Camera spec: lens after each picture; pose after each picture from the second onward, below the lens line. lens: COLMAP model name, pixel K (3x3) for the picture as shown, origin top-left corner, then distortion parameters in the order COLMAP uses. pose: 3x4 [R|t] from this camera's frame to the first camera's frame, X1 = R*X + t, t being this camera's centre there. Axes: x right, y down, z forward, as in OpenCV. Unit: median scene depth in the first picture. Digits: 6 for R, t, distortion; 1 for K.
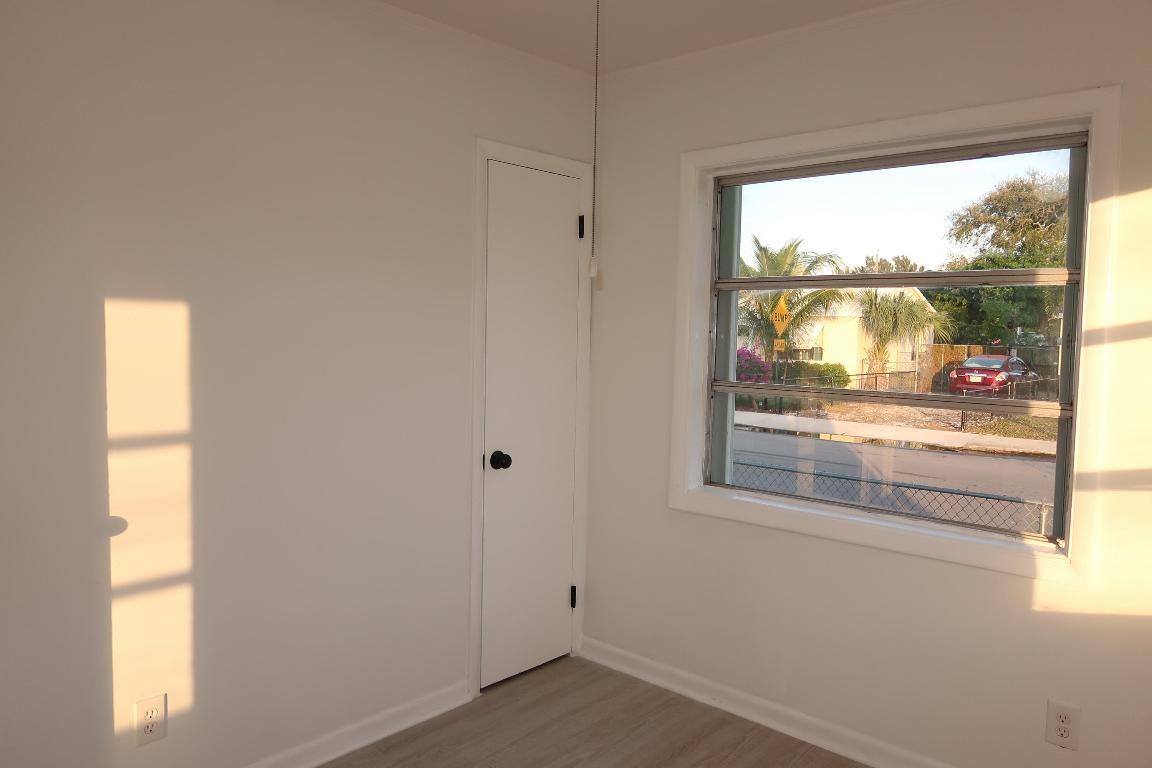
lens RADIAL K [[824.3, 0, 576.0], [0, 824.3, 384.0], [0, 0, 1]] dist [0.004964, 0.004138]
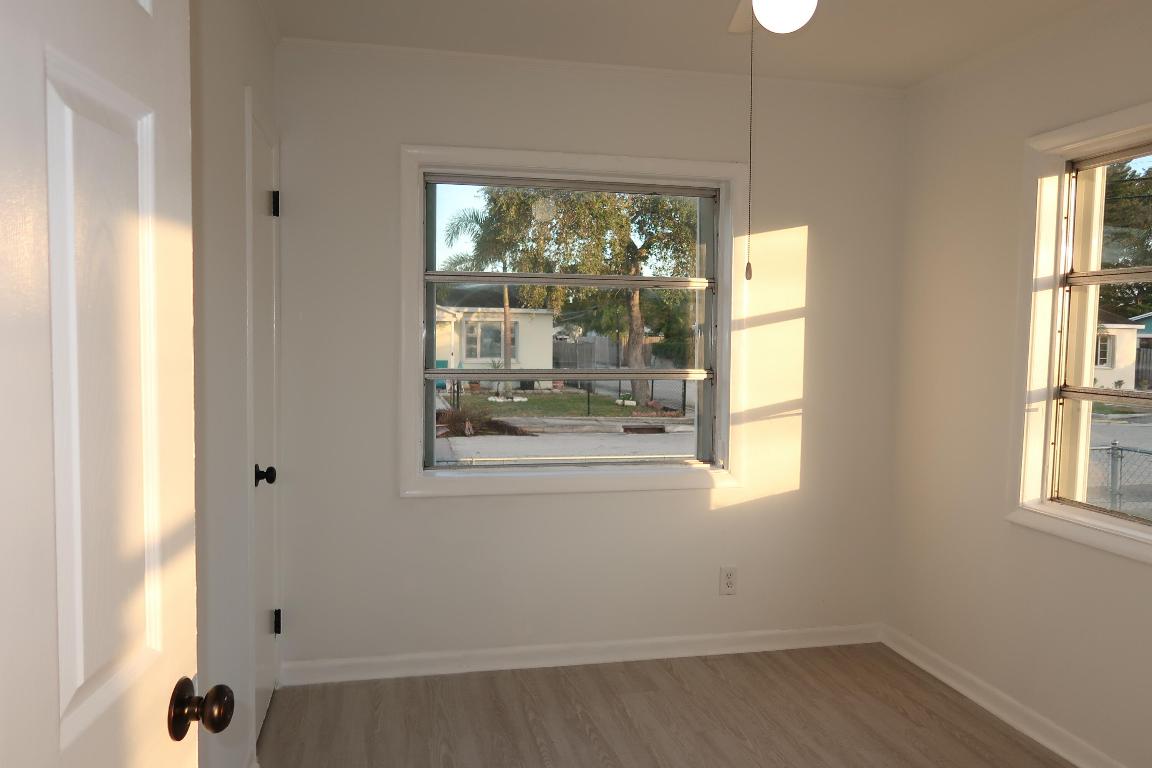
lens RADIAL K [[824.3, 0, 576.0], [0, 824.3, 384.0], [0, 0, 1]] dist [0.004964, 0.004138]
pose [[0.588875, -0.061778, 0.805860, -0.618251], [0.053611, 0.997864, 0.037322, -0.015039], [-0.806444, 0.021224, 0.590929, 0.258019]]
